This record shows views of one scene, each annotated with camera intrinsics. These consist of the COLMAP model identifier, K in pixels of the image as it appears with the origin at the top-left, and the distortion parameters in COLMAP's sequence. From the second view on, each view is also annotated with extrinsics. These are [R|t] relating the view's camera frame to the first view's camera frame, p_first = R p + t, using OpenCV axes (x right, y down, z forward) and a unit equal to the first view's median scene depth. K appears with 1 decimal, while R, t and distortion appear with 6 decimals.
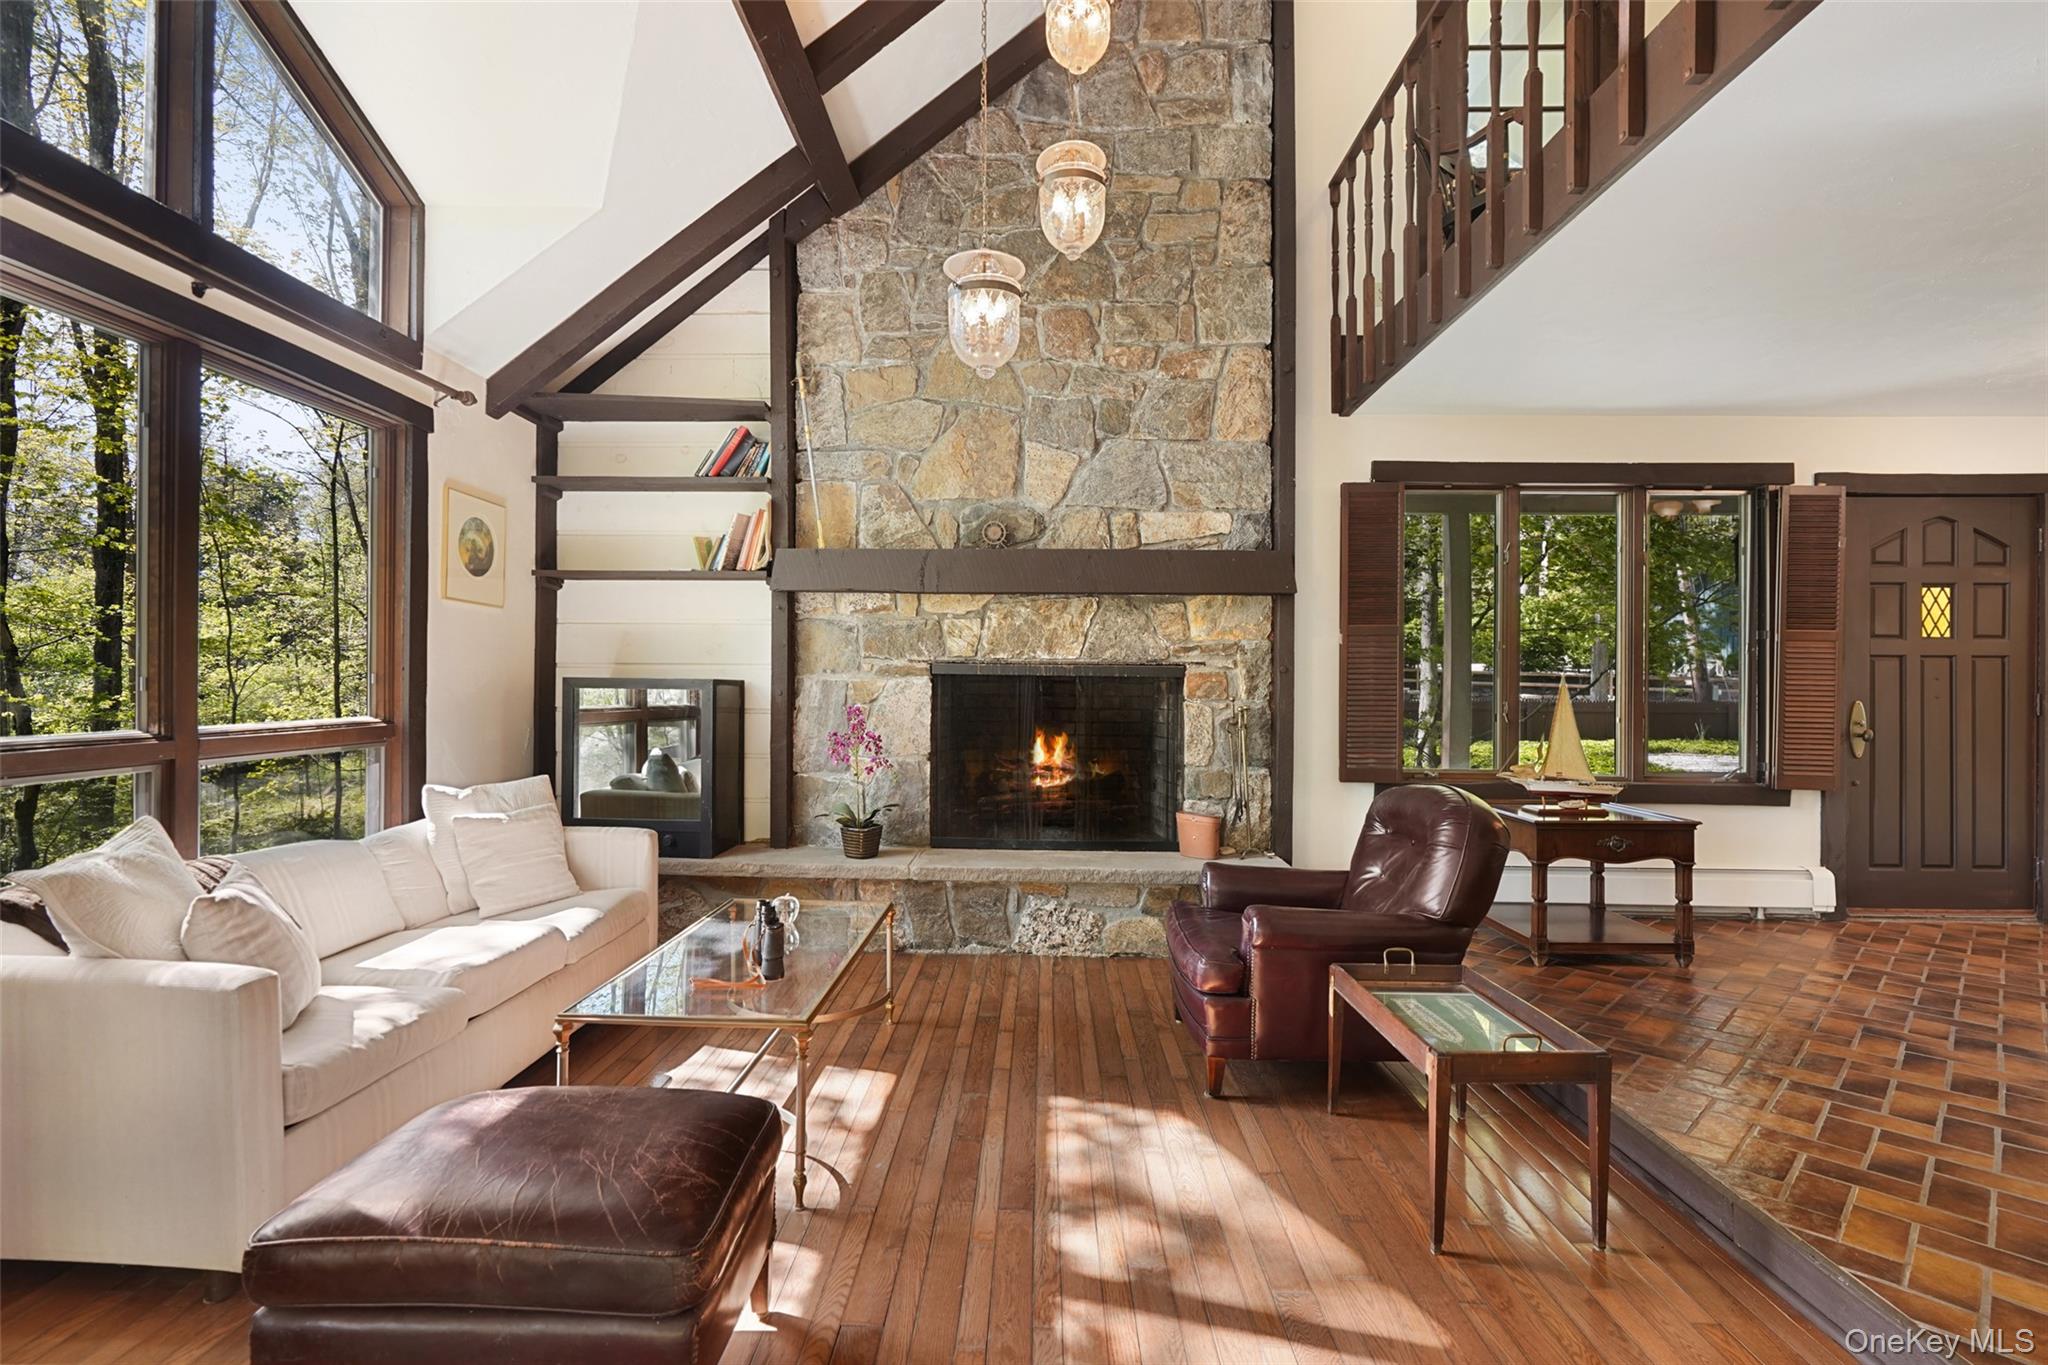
lens RADIAL K [[945.2, 0, 1000.7], [0, 945.2, 677.8], [0, 0, 1]] dist [-0.011294, 0.005934]
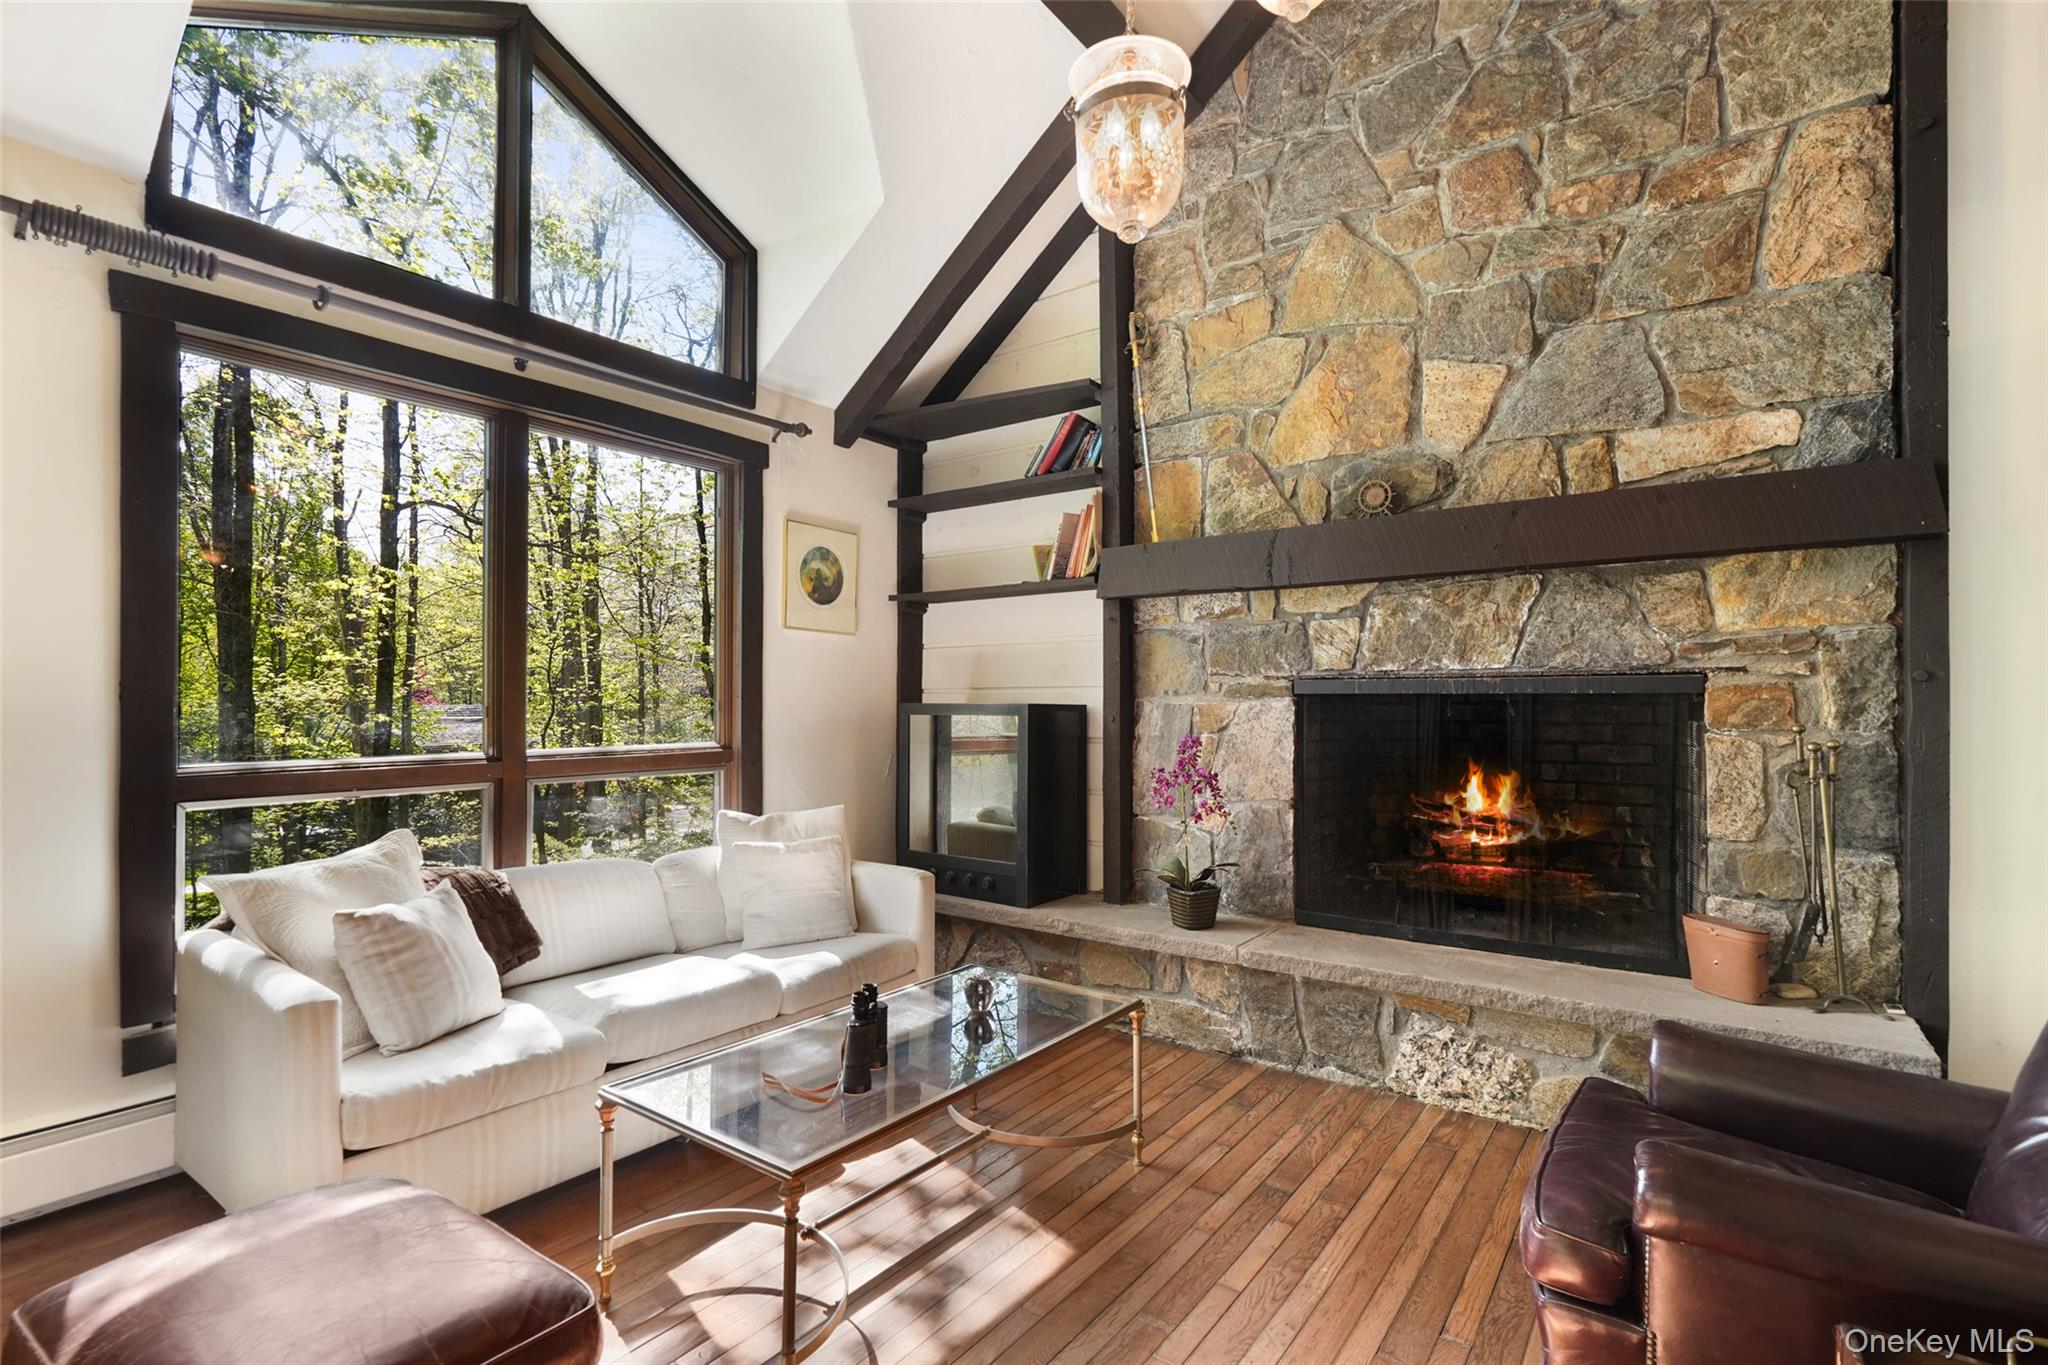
lens RADIAL K [[945.2, 0, 1017.9], [0, 945.2, 701.0], [0, 0, 1]] dist [-0.011294, 0.005934]
pose [[0.823273, -0.011379, -0.567531, 0.173977], [0.009636, 0.999935, -0.006070, 0.003947], [0.567563, -0.000471, 0.823330, 0.251686]]
